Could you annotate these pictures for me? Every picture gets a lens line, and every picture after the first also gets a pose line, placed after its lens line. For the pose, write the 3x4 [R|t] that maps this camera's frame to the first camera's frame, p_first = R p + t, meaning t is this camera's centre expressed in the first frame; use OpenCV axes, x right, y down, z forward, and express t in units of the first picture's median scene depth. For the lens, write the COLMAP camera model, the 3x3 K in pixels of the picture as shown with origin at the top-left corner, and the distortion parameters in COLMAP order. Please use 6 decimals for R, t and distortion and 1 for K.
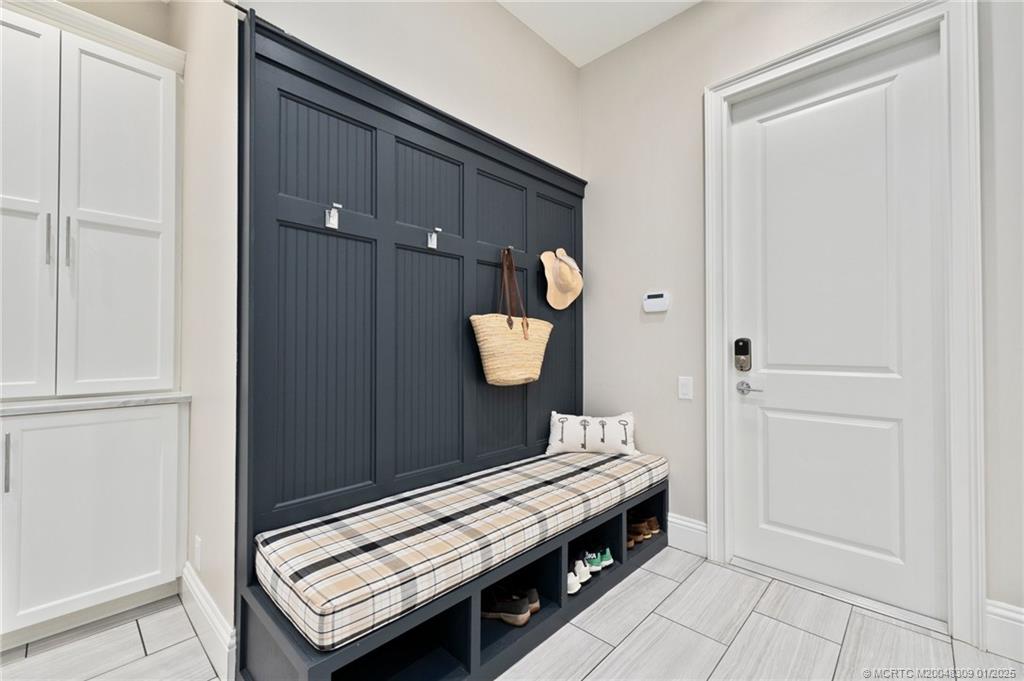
lens RADIAL K [[442.8, 0, 509.4], [0, 442.8, 331.7], [0, 0, 1]] dist [0.002159, 0.000310]
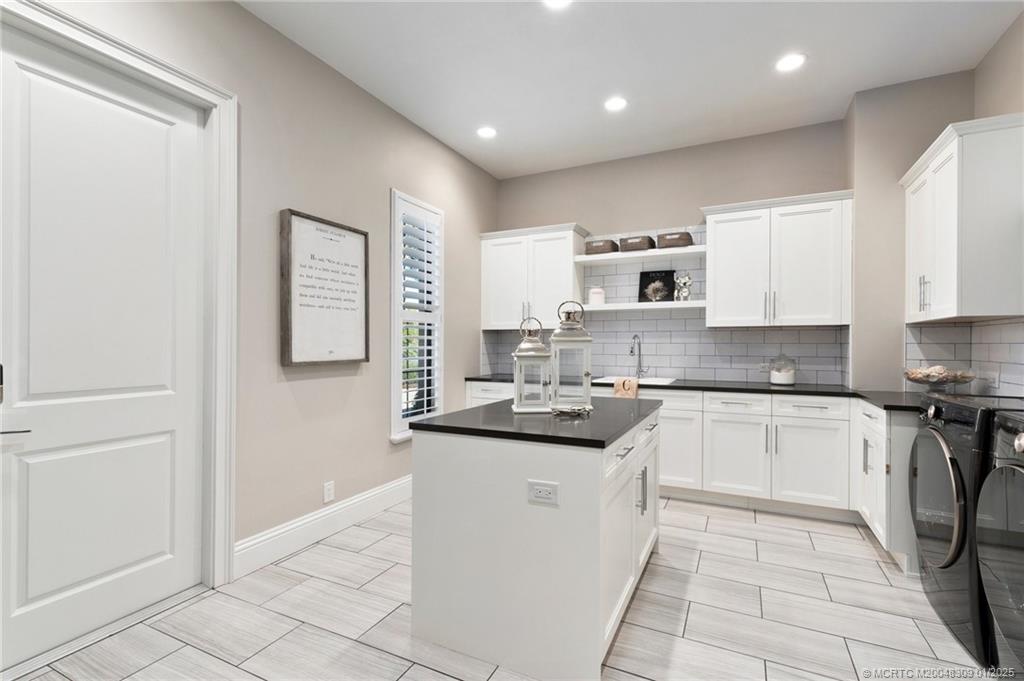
lens RADIAL K [[445.6, 0, 508.7], [0, 445.6, 353.2], [0, 0, 1]] dist [-0.001008, -0.000406]
pose [[-0.295793, -0.003992, 0.955244, -0.447650], [-0.014711, 0.999892, -0.000377, -0.010398], [-0.955139, -0.014164, -0.295820, 0.512584]]
